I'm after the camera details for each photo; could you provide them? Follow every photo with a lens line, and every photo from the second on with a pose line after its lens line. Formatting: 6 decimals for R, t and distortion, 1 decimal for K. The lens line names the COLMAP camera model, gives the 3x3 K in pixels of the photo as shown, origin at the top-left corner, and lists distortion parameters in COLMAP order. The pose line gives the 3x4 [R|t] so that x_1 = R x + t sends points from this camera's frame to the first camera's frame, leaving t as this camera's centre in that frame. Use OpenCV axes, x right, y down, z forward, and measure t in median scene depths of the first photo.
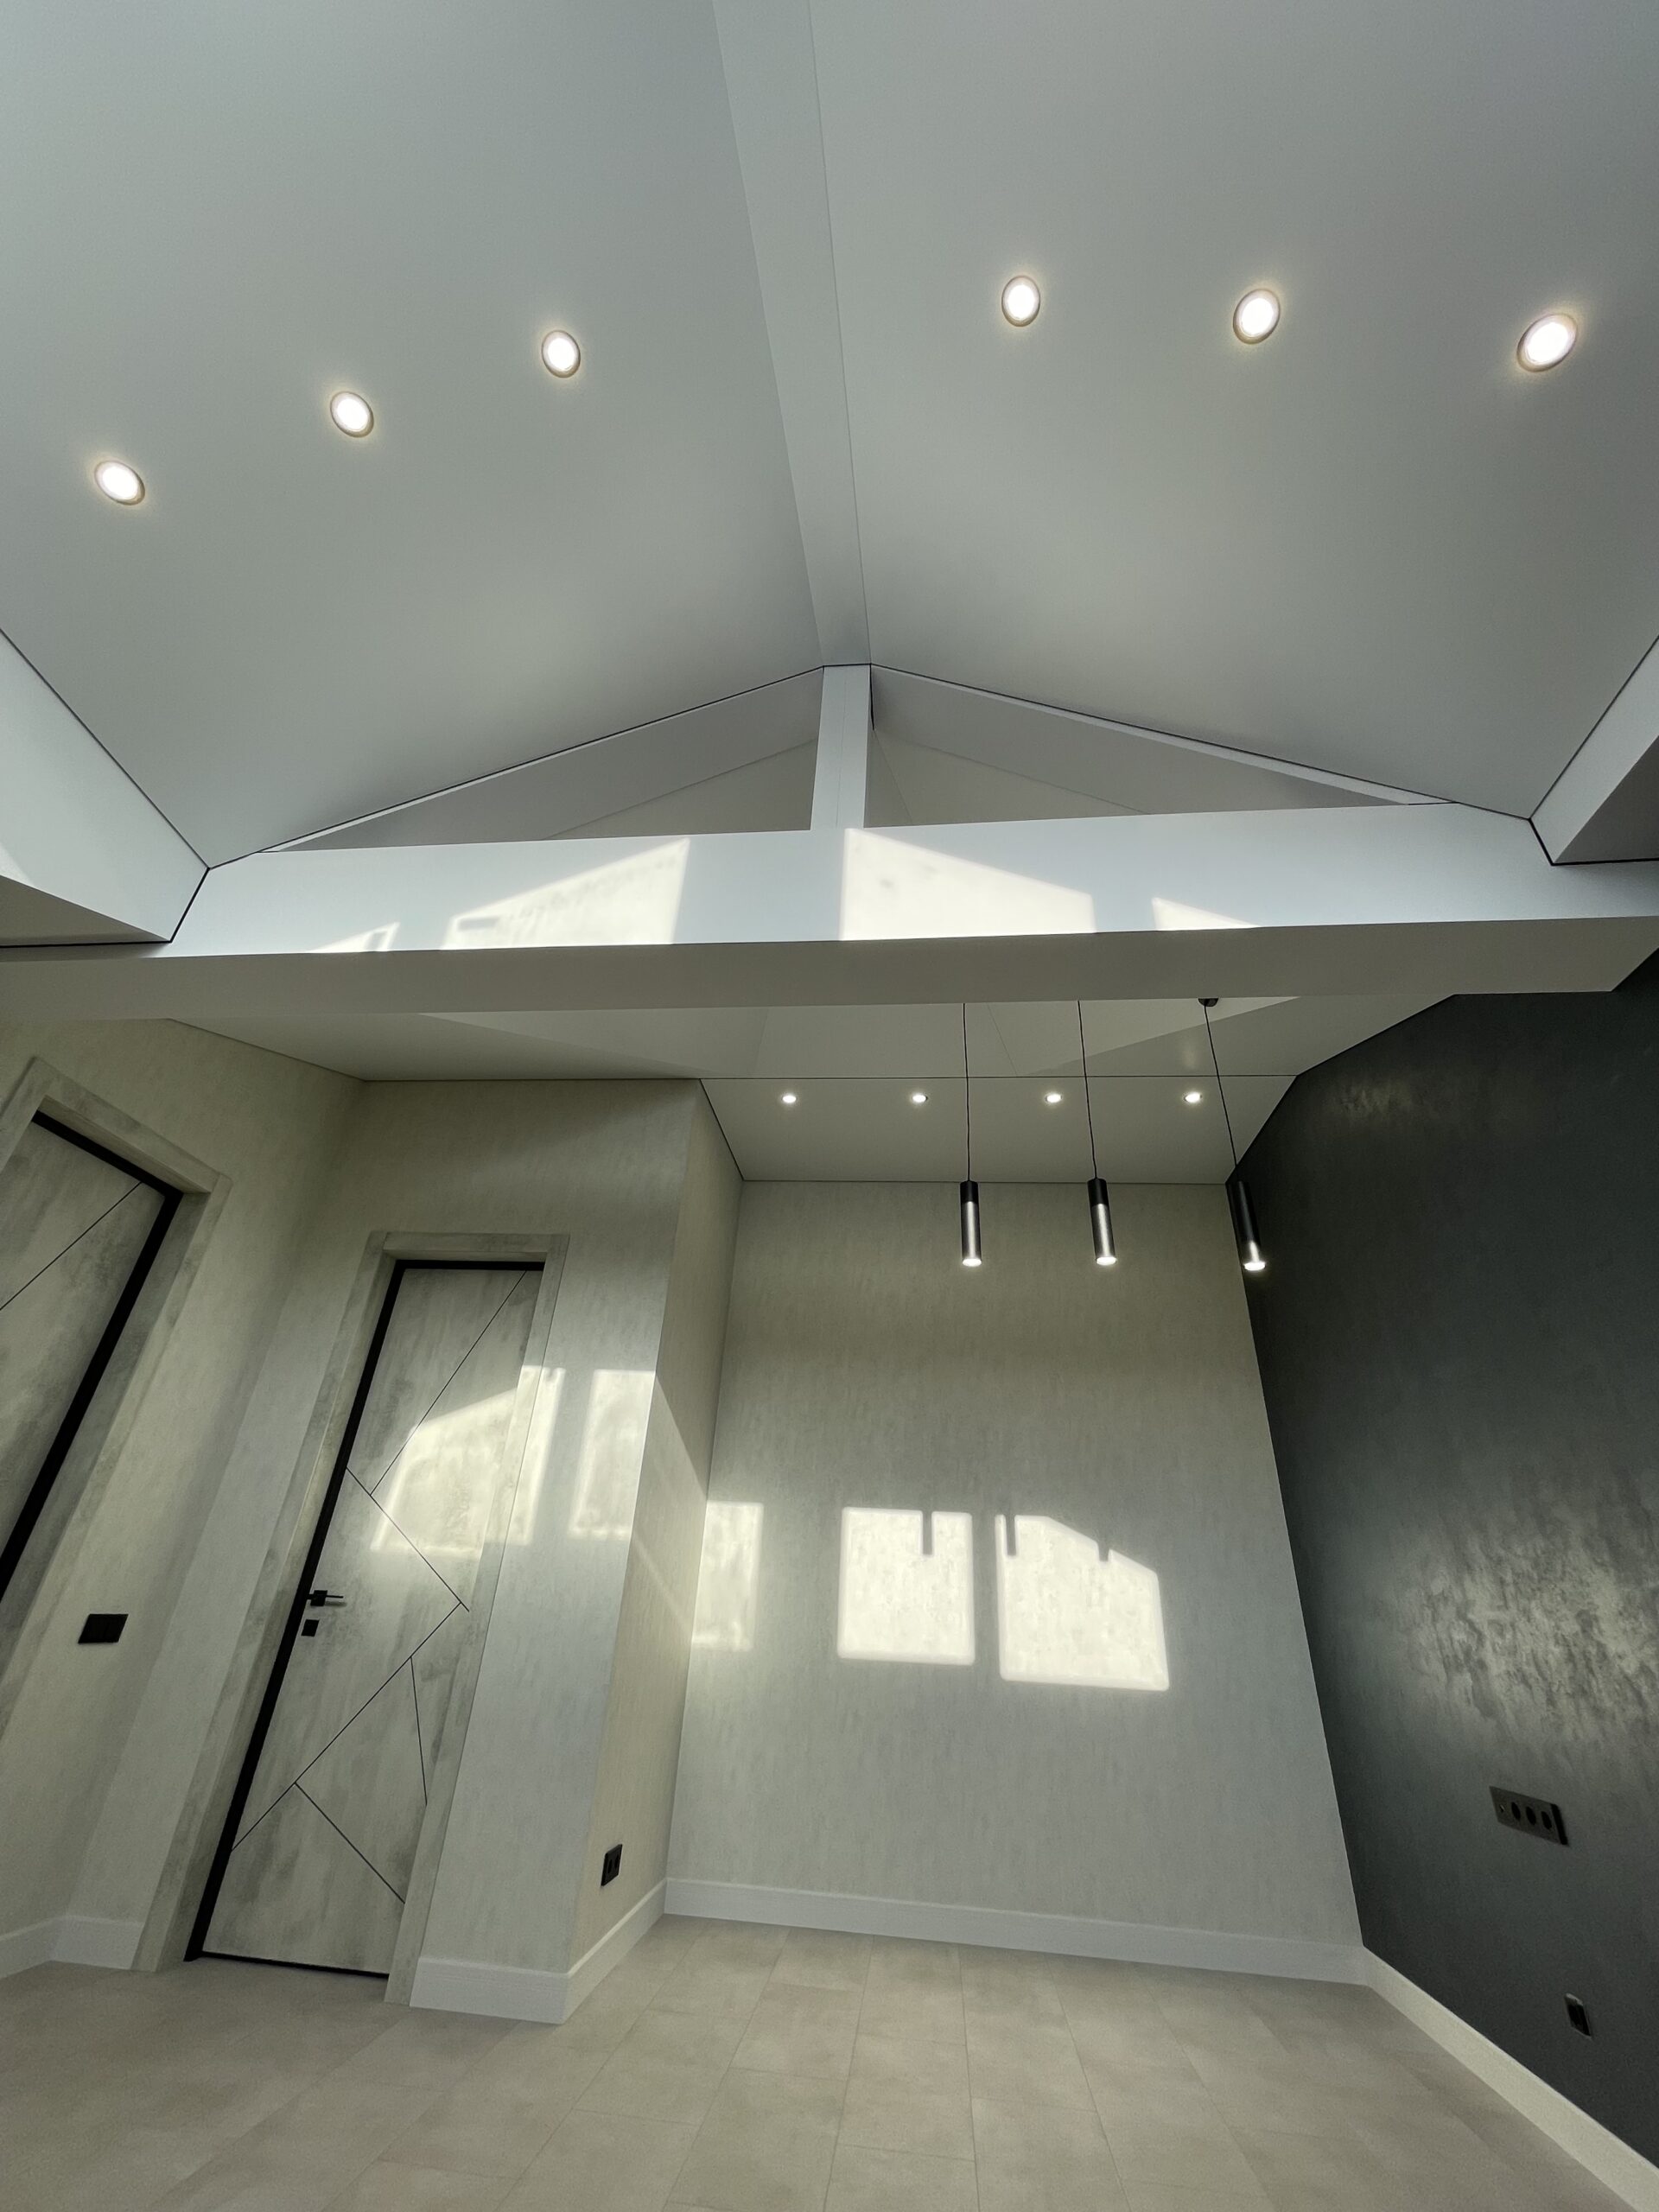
lens RADIAL K [[888.7, 0, 825.1], [0, 888.7, 1103.3], [0, 0, 1]] dist [-0.000156, 0.000587]
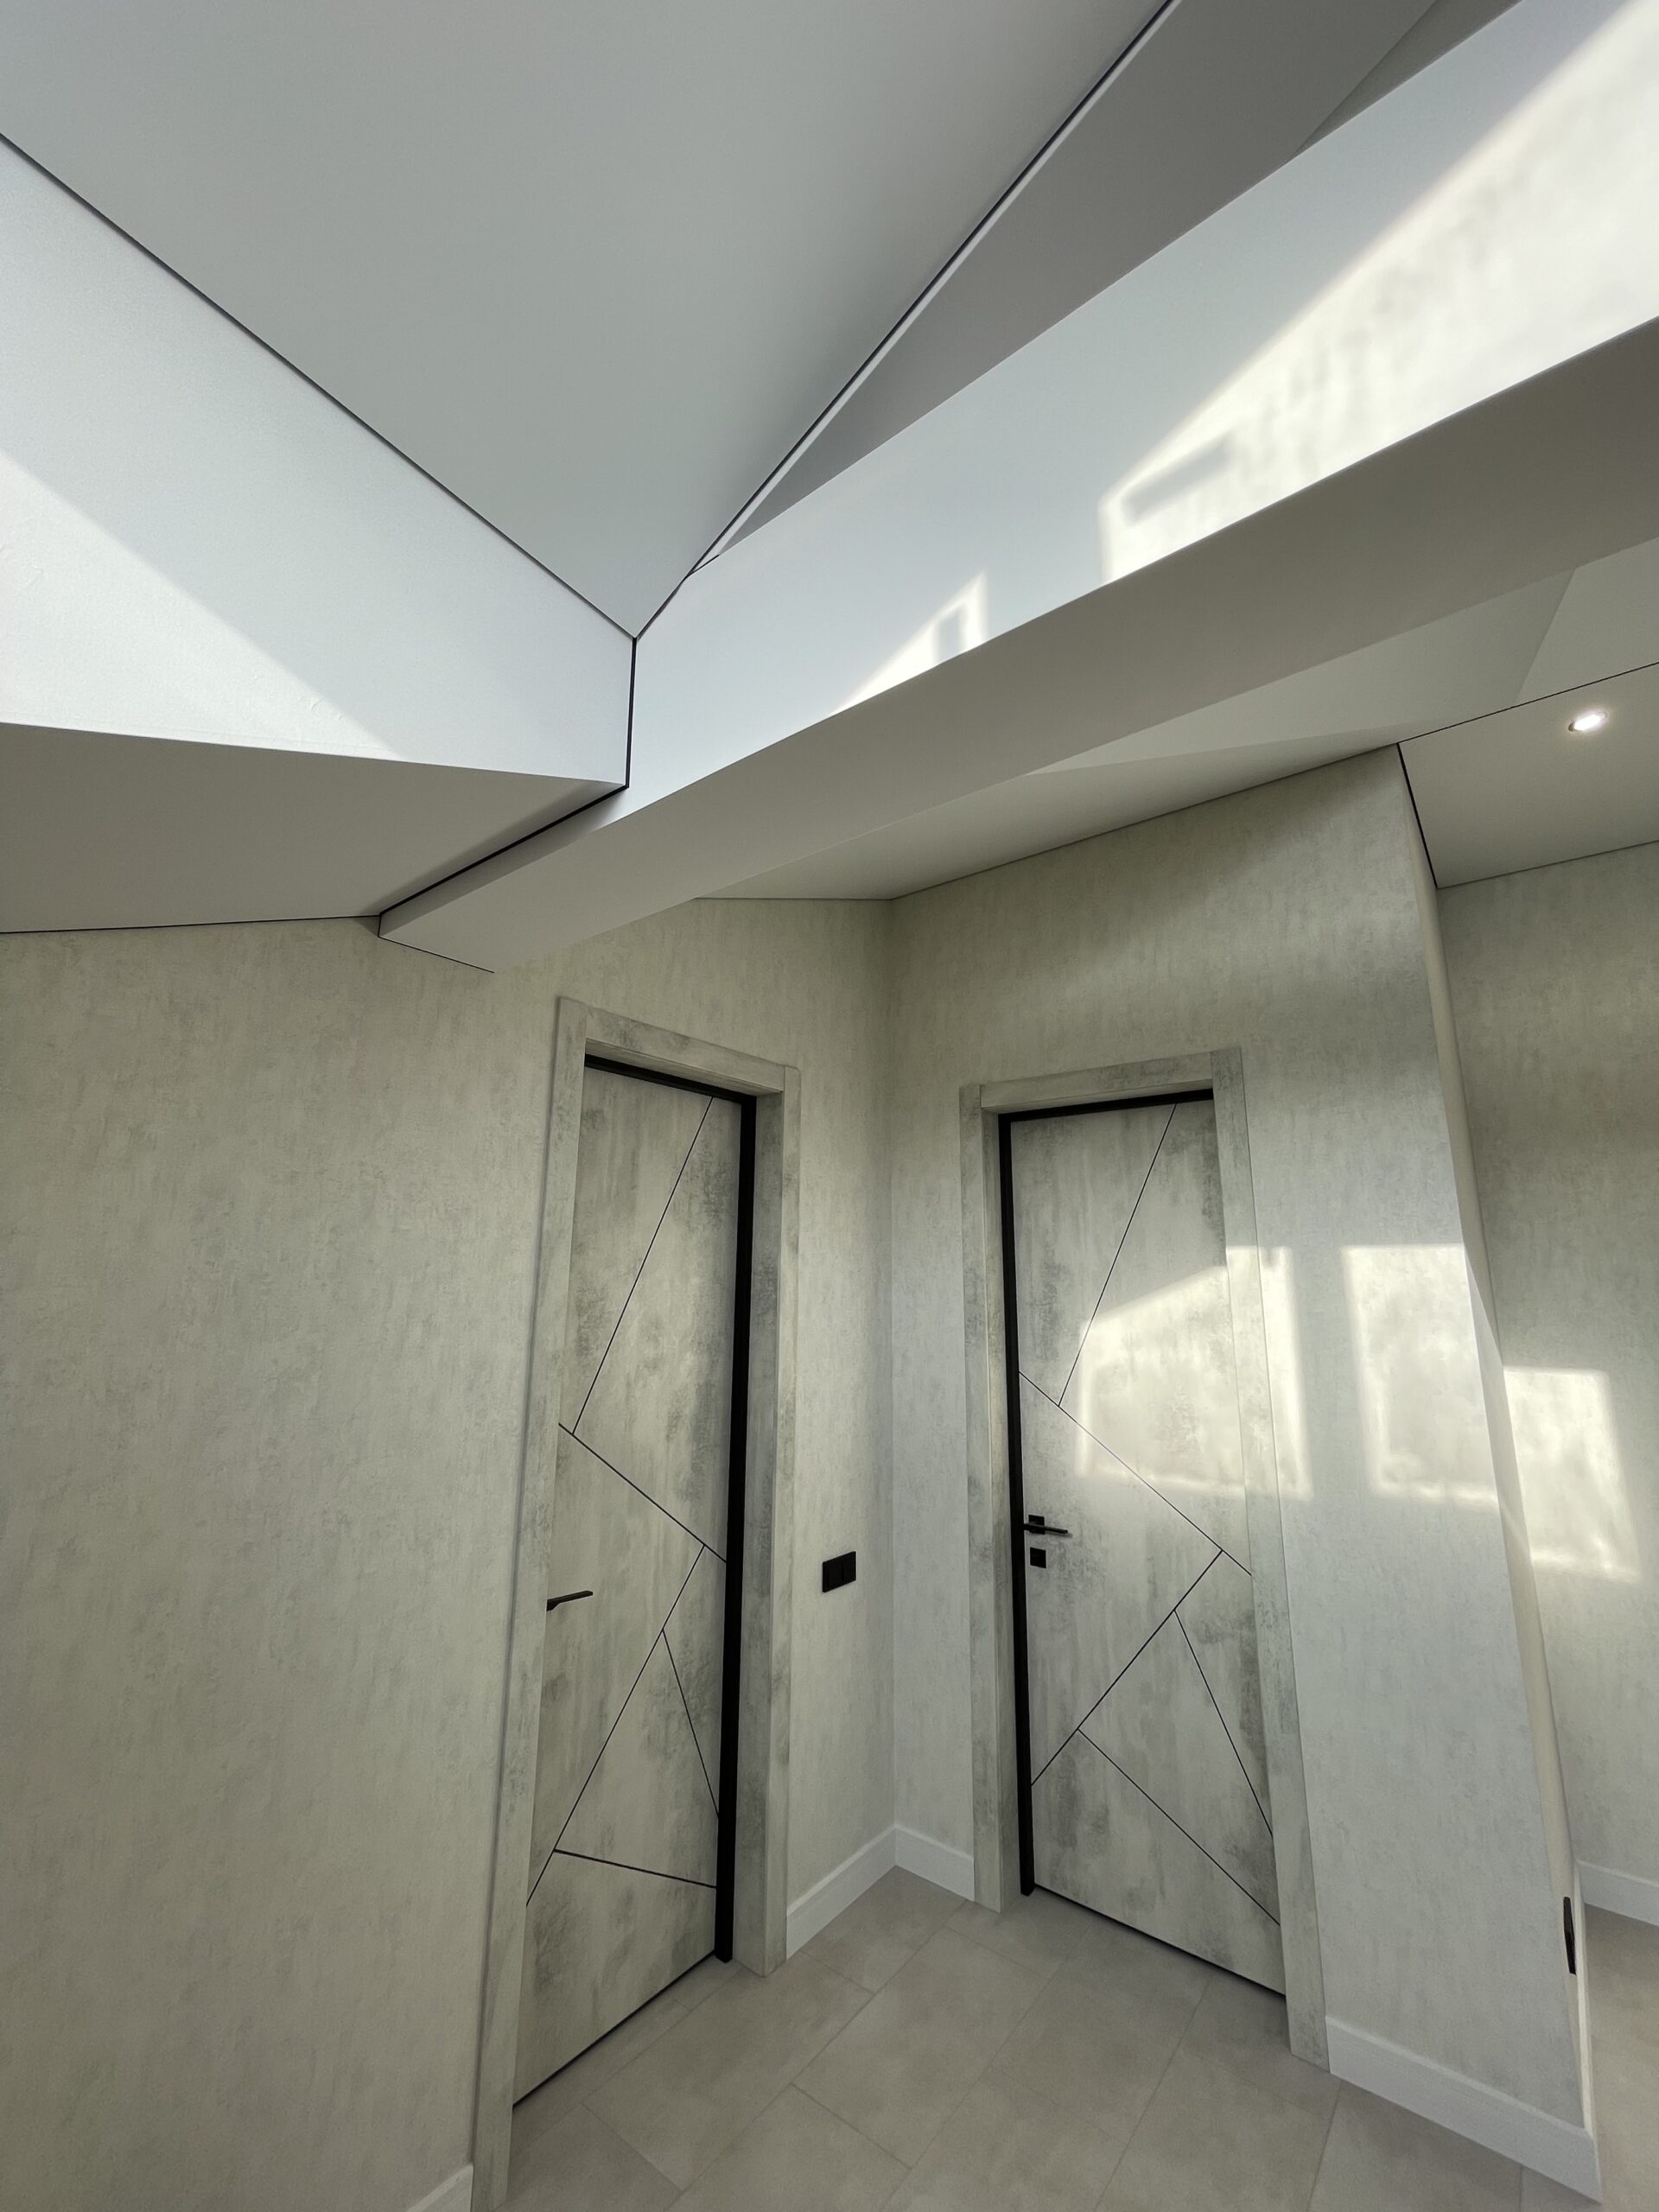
lens RADIAL K [[888.5, 0, 828.0], [0, 888.5, 1096.3], [0, 0, 1]] dist [-0.010982, -0.000146]
pose [[0.842948, -0.153322, -0.515685, -0.250927], [0.295205, 0.933159, 0.205104, -0.051054], [0.449770, -0.325125, 0.831866, 0.359040]]
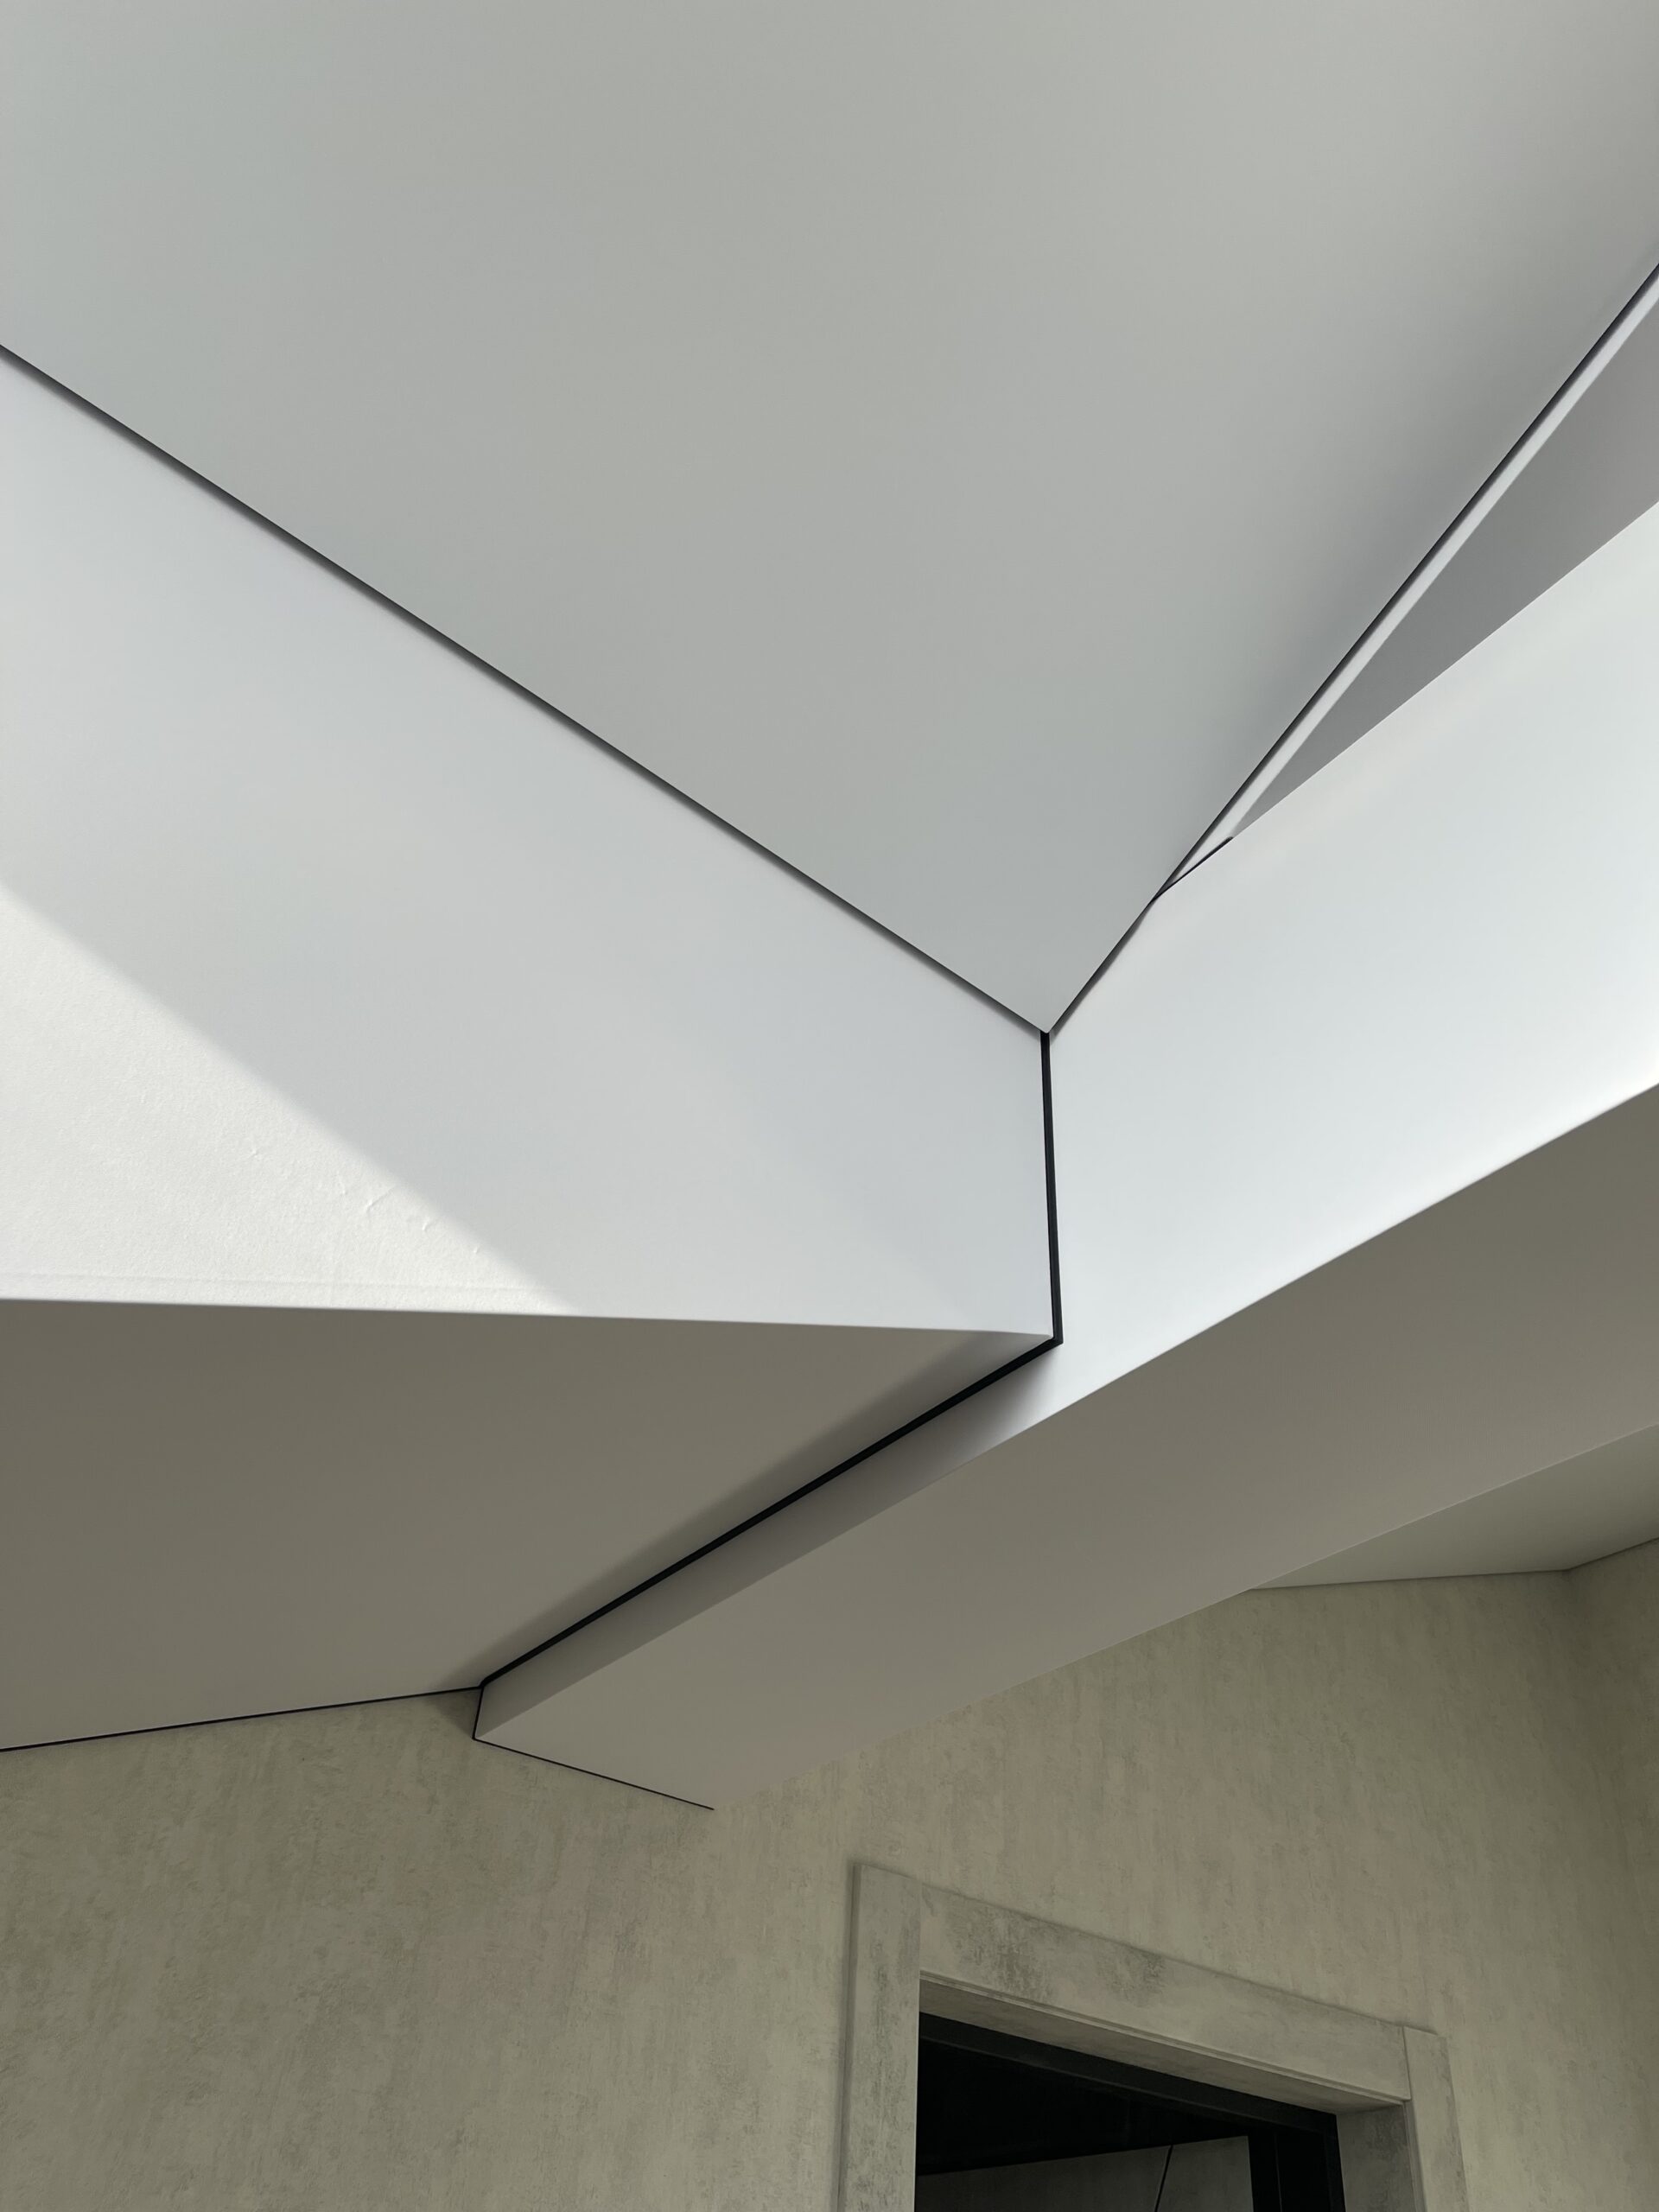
lens RADIAL K [[1653.0, 0, 834.1], [0, 1653.0, 1112.1], [0, 0, 1]] dist [0.096203, -0.136943]
pose [[0.674620, -0.484821, -0.556630, -0.350129], [0.346820, 0.873837, -0.340770, -0.072657], [0.651616, 0.036840, 0.757654, 0.434454]]
